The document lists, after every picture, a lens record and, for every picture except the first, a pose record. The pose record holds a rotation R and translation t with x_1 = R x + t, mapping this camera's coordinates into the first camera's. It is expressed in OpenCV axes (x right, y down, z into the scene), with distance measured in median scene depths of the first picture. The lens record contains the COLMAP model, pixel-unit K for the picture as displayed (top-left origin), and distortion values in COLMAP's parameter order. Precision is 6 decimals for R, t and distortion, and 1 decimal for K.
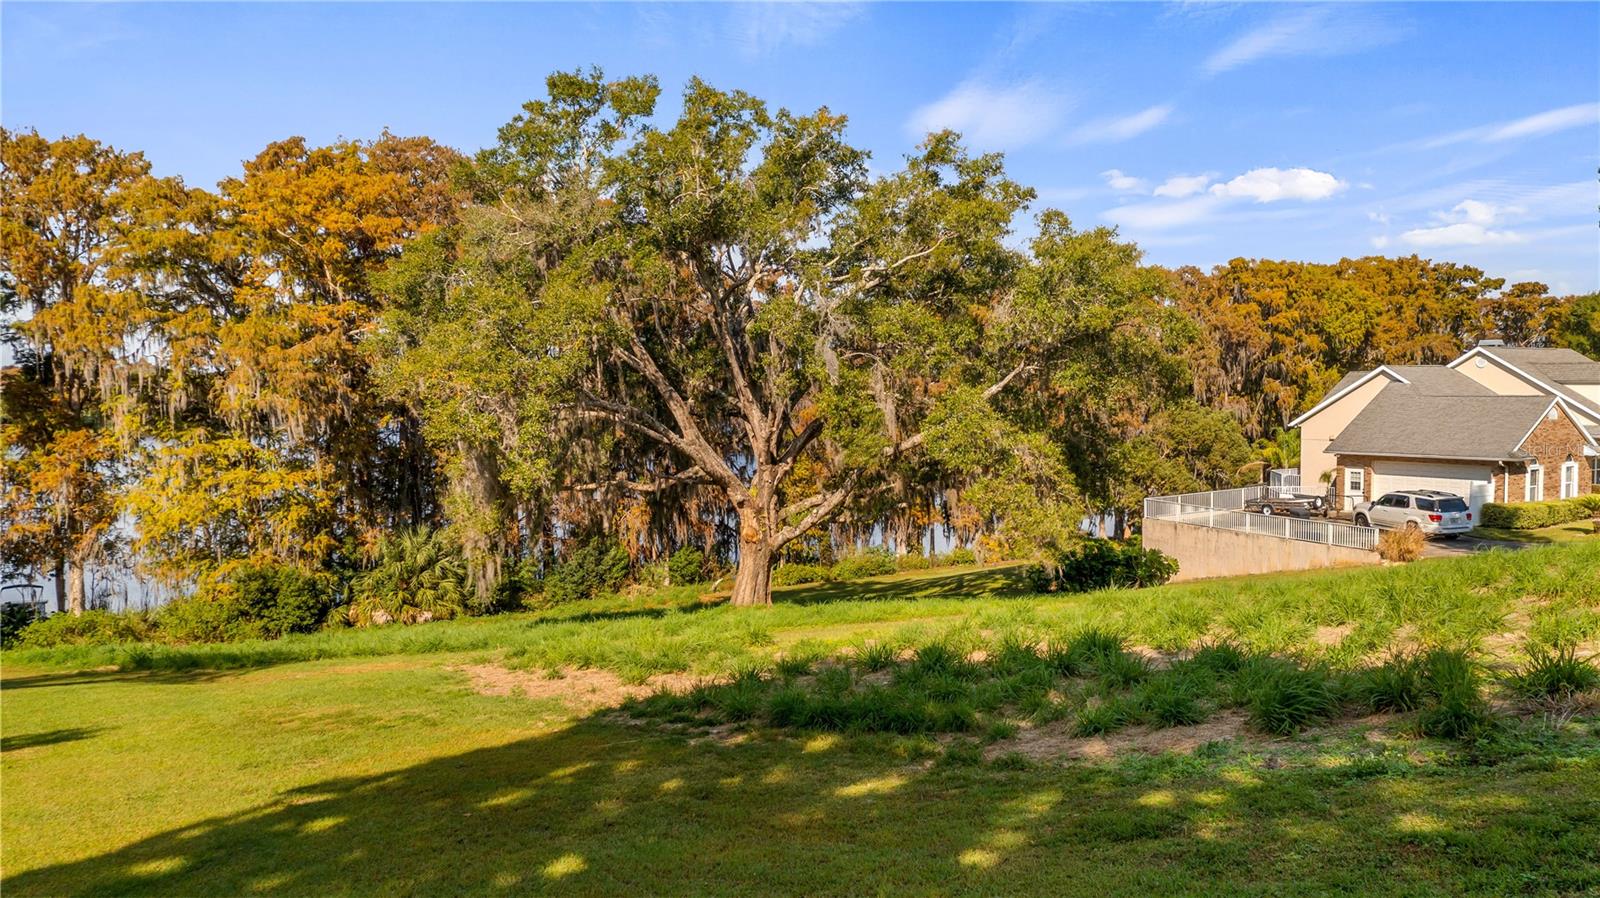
lens RADIAL K [[1267.6, 0, 795.5], [0, 1267.6, 443.9], [0, 0, 1]] dist [-0.008309, 0.001104]
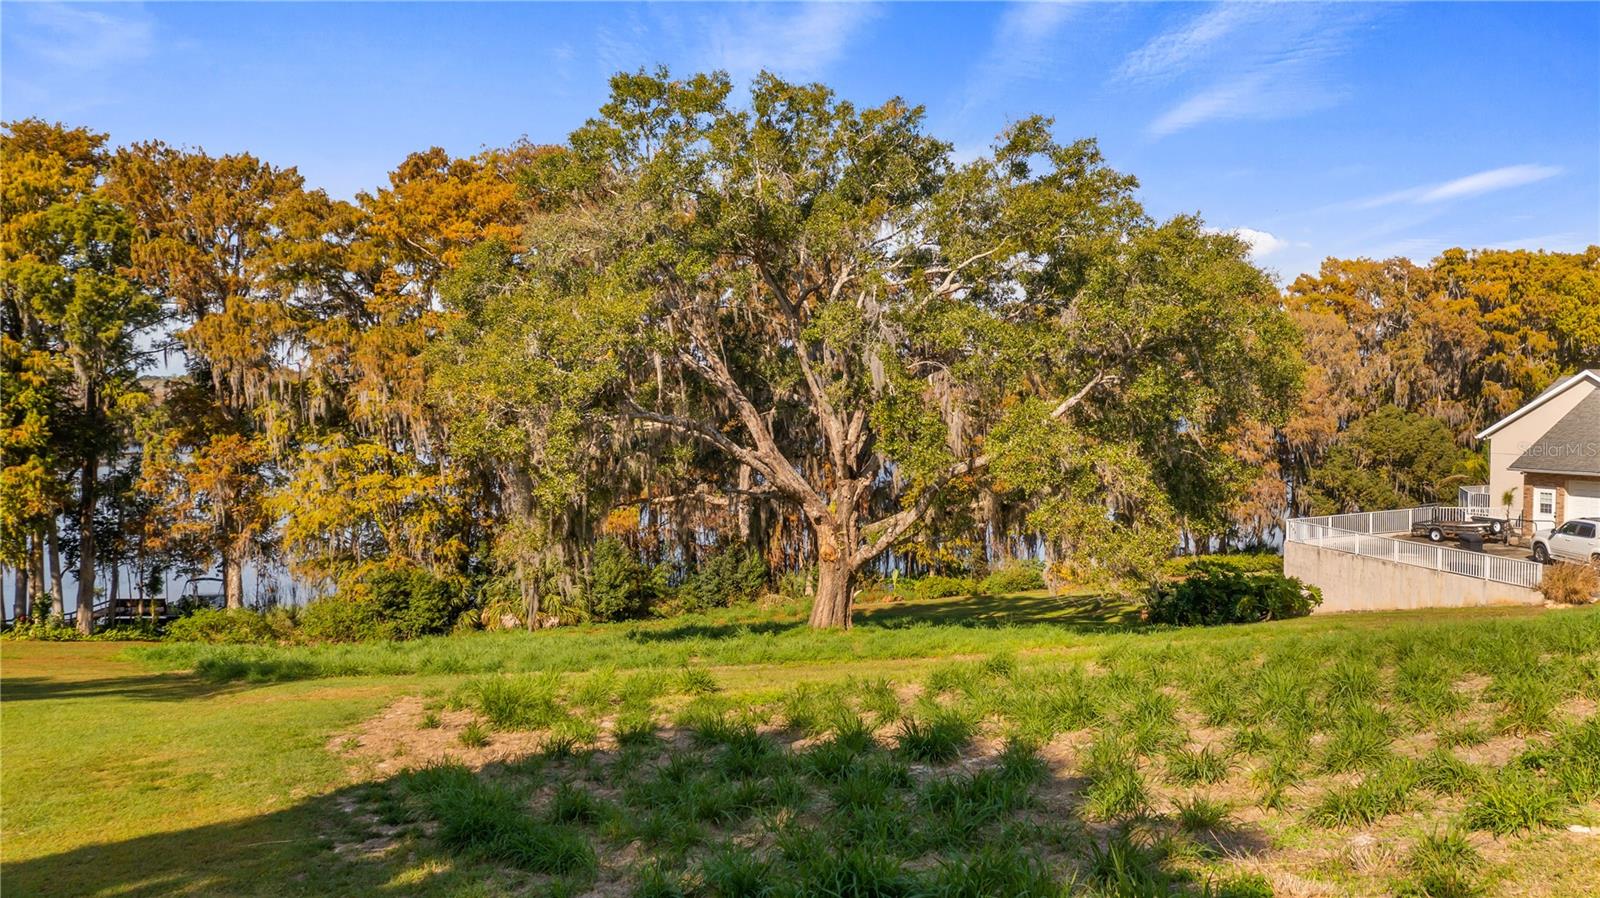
lens RADIAL K [[1267.6, 0, 795.5], [0, 1267.6, 443.9], [0, 0, 1]] dist [-0.008309, 0.001104]
pose [[0.984981, 0.007147, -0.172513, 0.073903], [-0.007080, 0.999974, 0.001003, -0.007626], [0.172516, 0.000233, 0.985007, 0.046511]]
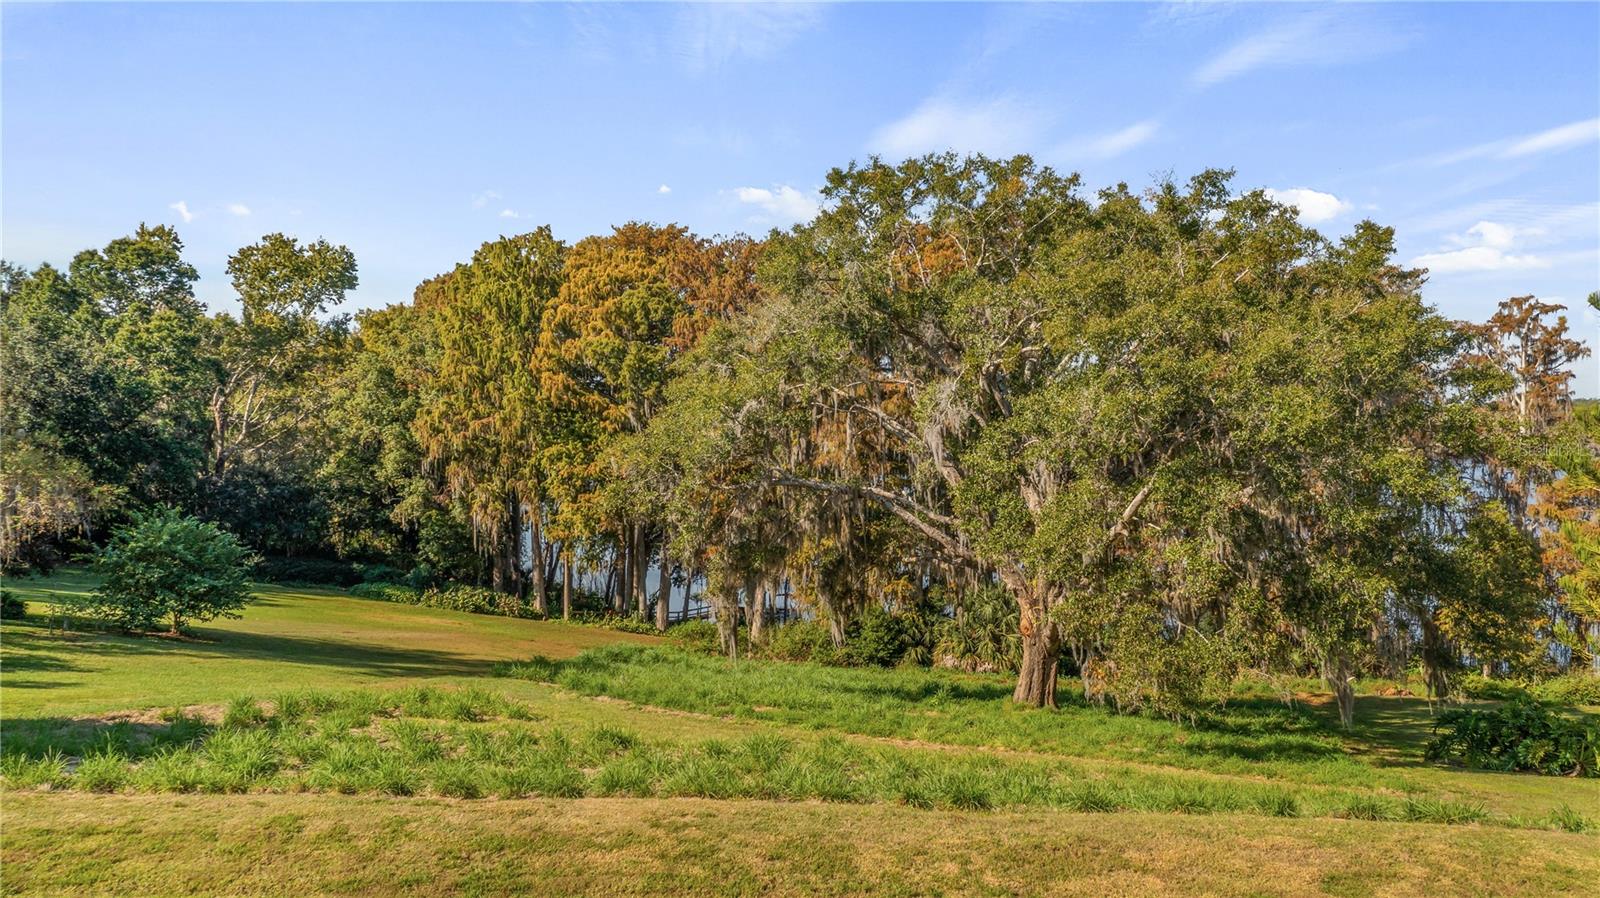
lens RADIAL K [[1290.6, 0, 791.3], [0, 1290.6, 446.9], [0, 0, 1]] dist [-0.007258, -0.007852]
pose [[0.687652, 0.028131, -0.725496, 0.381942], [-0.044583, 0.998999, -0.003521, -0.035793], [0.724671, 0.034767, 0.688218, 0.155342]]
